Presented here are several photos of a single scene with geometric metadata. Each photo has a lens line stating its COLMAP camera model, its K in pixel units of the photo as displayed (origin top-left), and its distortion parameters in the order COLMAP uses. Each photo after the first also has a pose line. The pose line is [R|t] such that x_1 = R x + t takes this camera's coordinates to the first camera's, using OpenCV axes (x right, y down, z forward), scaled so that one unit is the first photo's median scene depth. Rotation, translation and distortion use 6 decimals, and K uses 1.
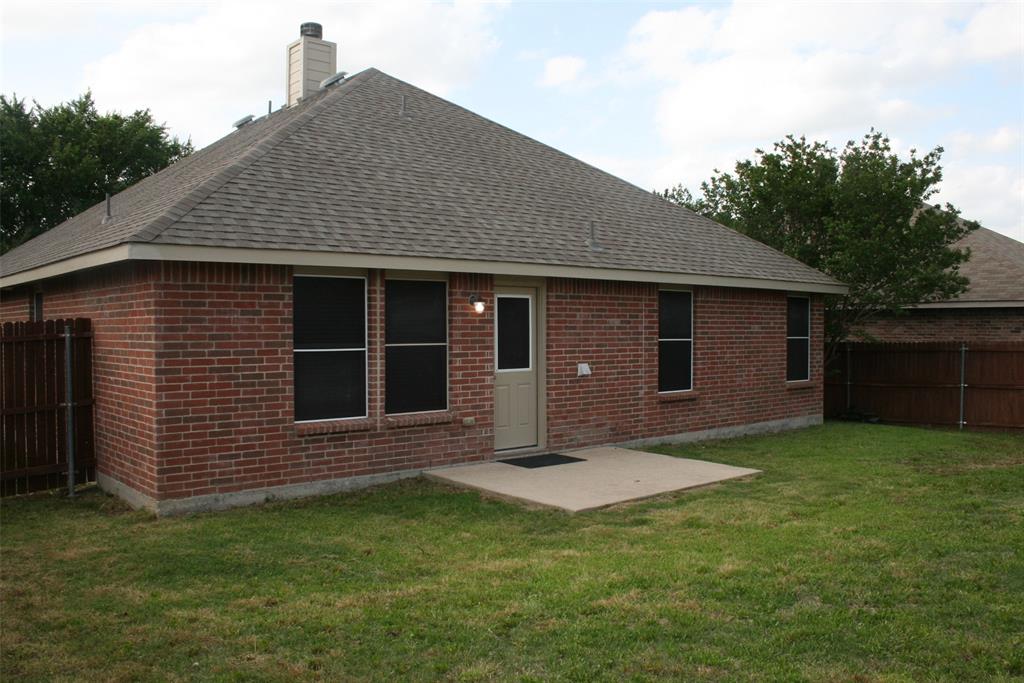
lens RADIAL K [[876.0, 0, 512.0], [0, 876.0, 341.5], [0, 0, 1]] dist [-0.162027, 0.144211]
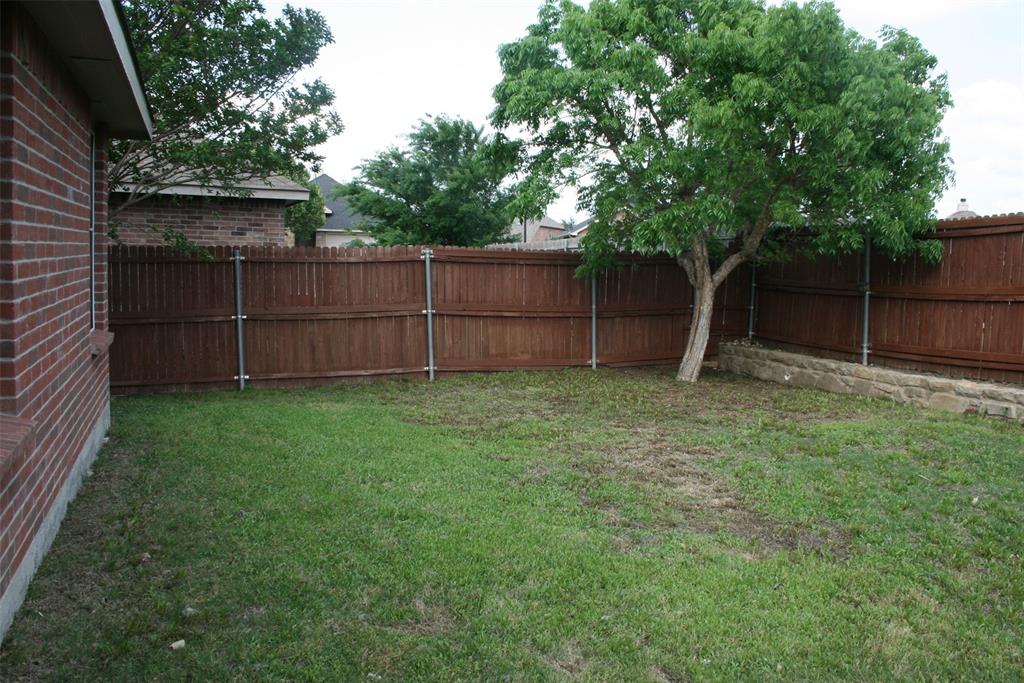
lens RADIAL K [[876.0, 0, 512.0], [0, 876.0, 341.5], [0, 0, 1]] dist [-0.162027, 0.144211]
pose [[0.357489, -0.079601, 0.930519, 0.024697], [-0.021448, 0.995398, 0.093391, 0.011368], [-0.933671, -0.053344, 0.354137, 1.057321]]
